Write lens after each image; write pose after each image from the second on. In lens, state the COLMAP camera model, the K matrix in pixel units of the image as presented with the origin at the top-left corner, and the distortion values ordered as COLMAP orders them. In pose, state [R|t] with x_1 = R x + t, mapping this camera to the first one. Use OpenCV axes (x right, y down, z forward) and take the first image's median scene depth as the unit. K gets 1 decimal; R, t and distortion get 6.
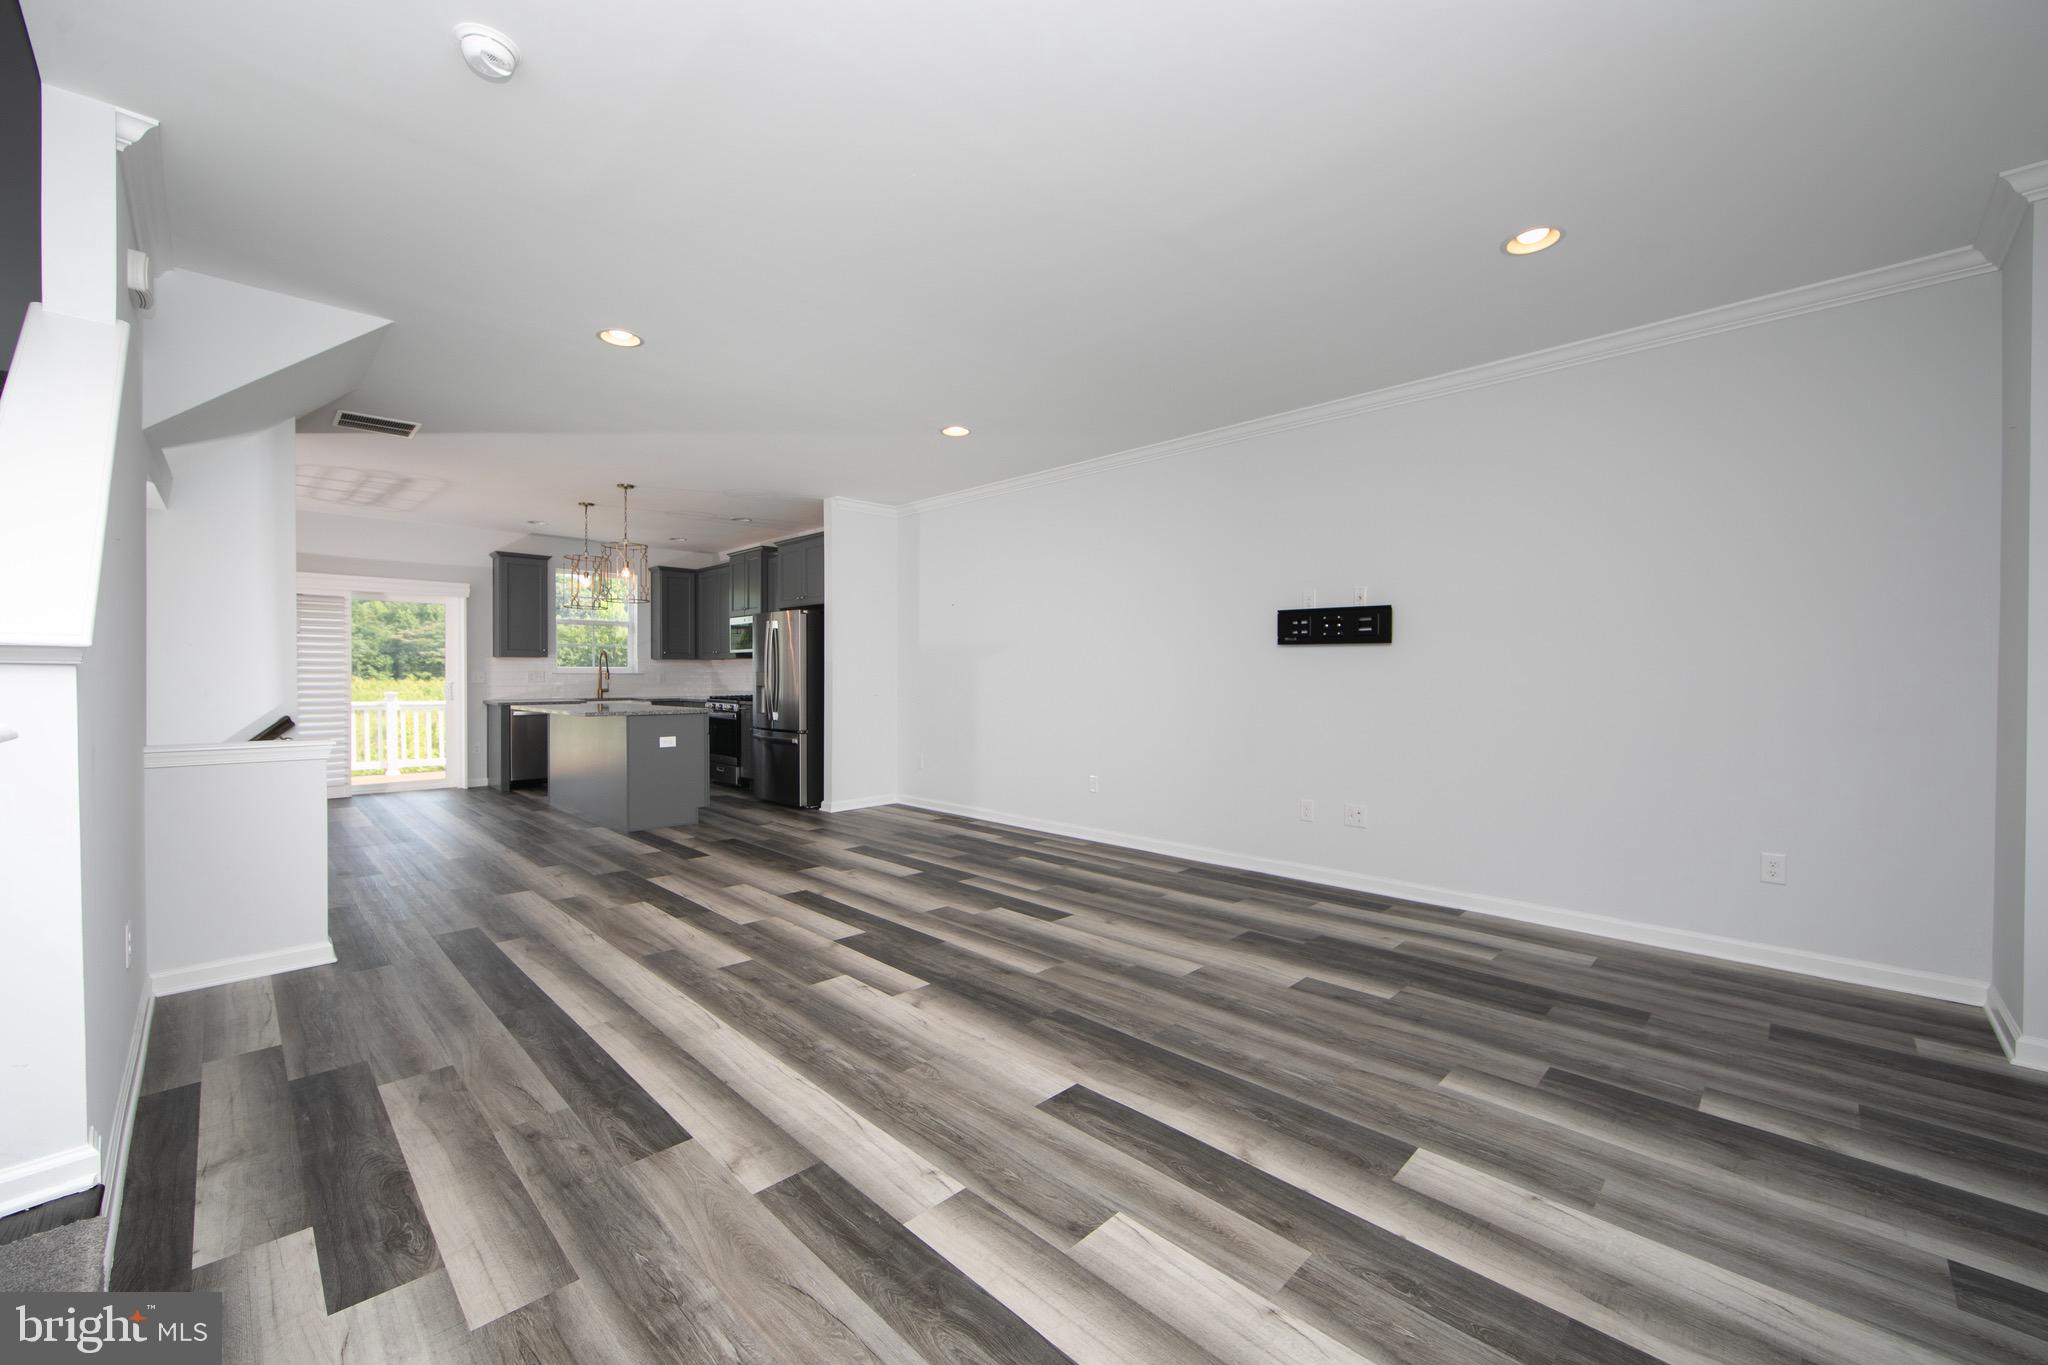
lens RADIAL K [[810.2, 0, 1019.1], [0, 810.2, 679.3], [0, 0, 1]] dist [-0.006226, 0.000953]
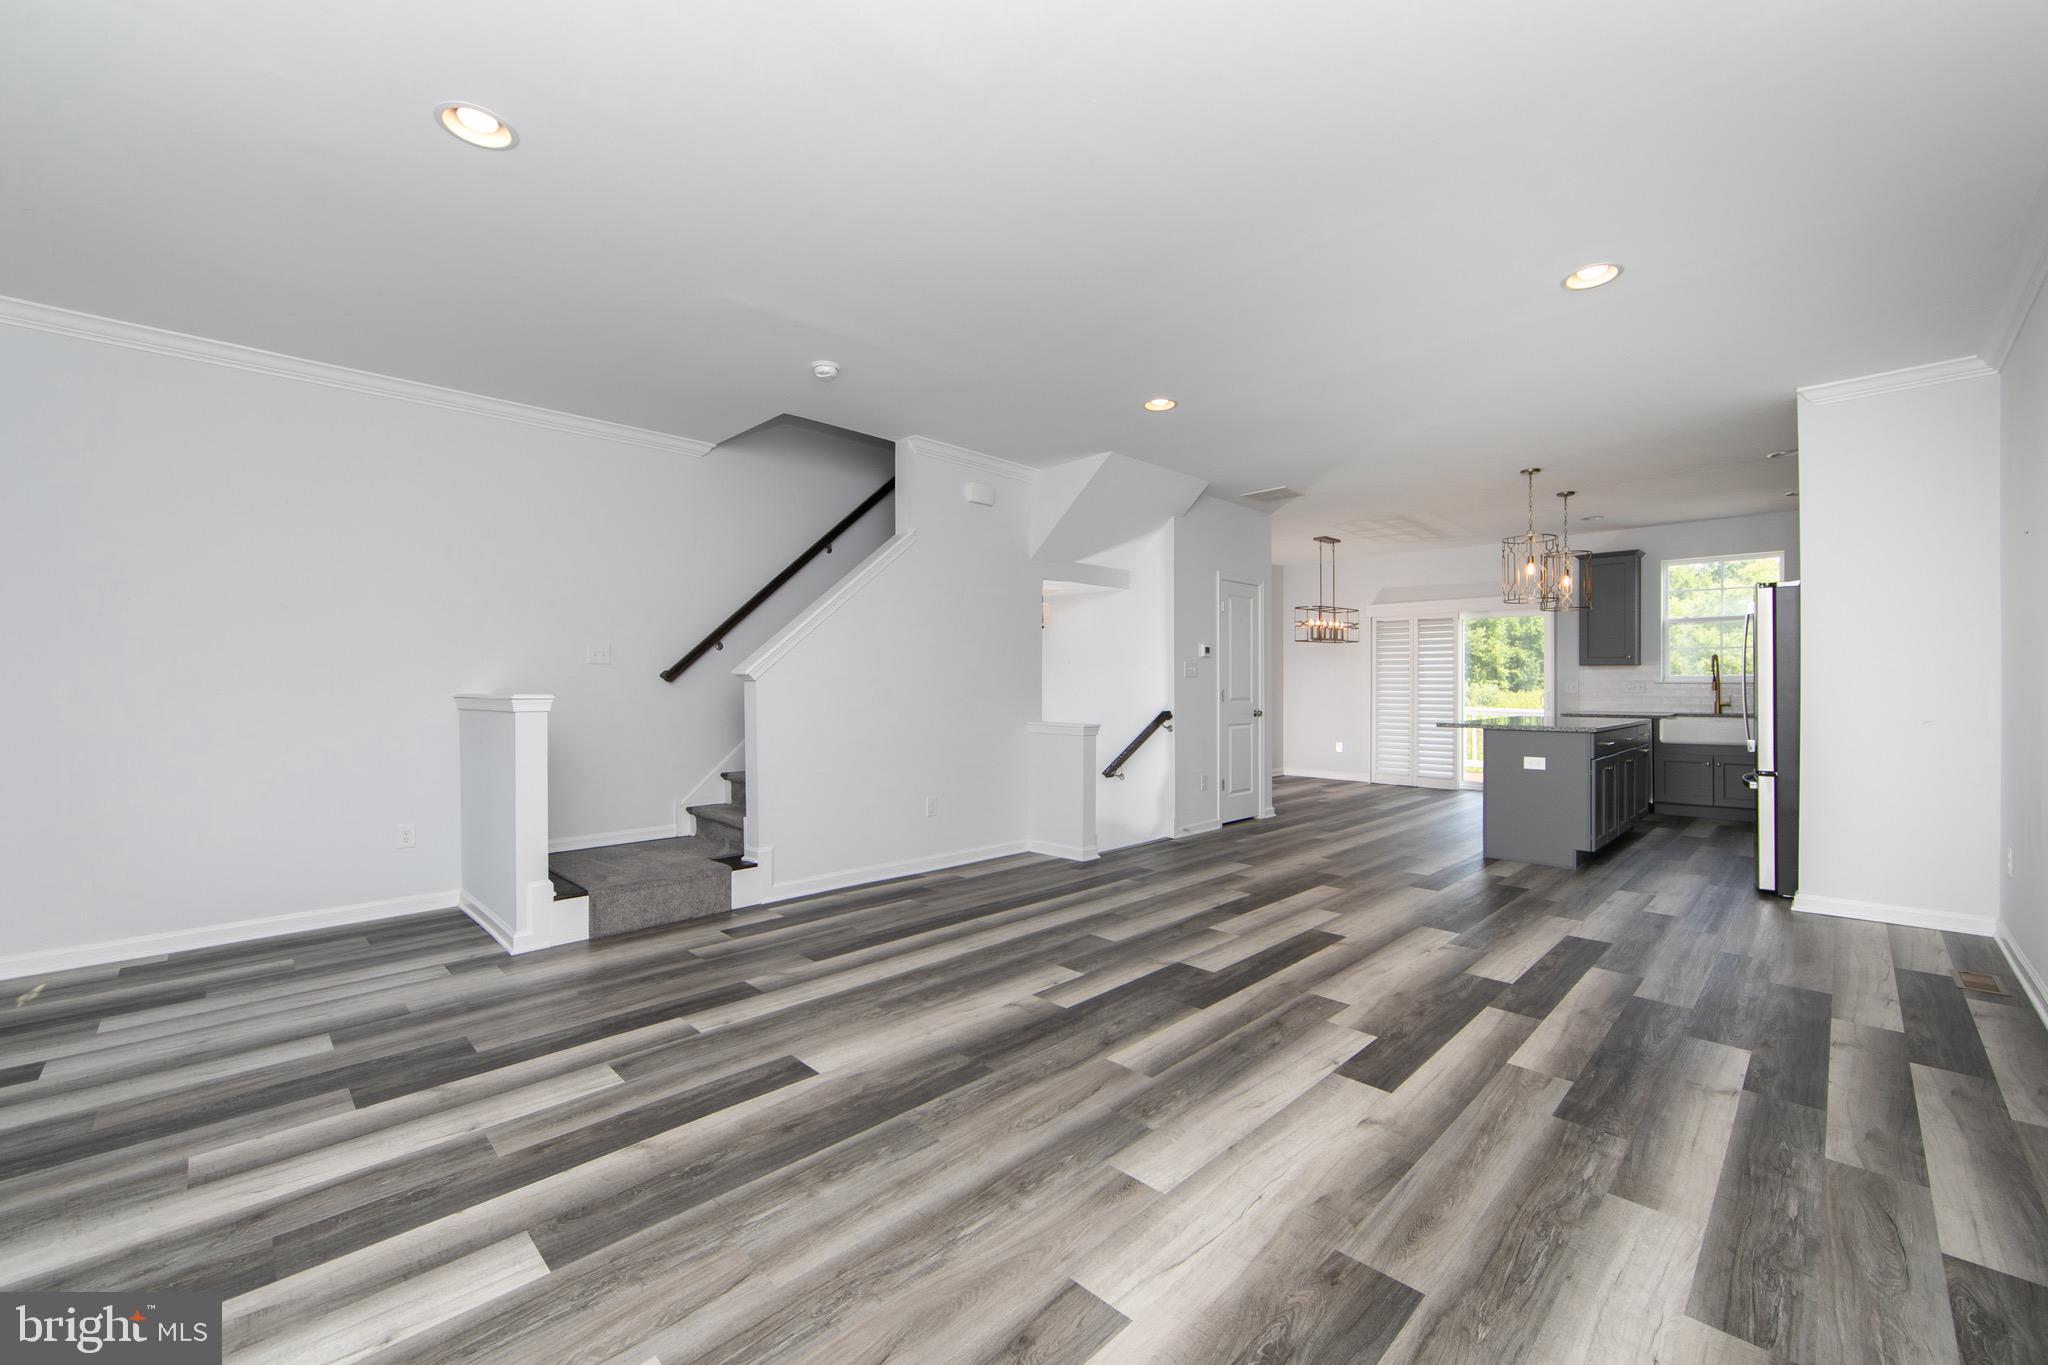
lens RADIAL K [[810.2, 0, 1033.7], [0, 810.2, 690.4], [0, 0, 1]] dist [-0.006226, 0.000953]
pose [[0.002441, 0.002712, -0.999993, 0.880670], [-0.003988, 0.999988, 0.002703, 0.000408], [0.999989, 0.003981, 0.002452, 1.004109]]
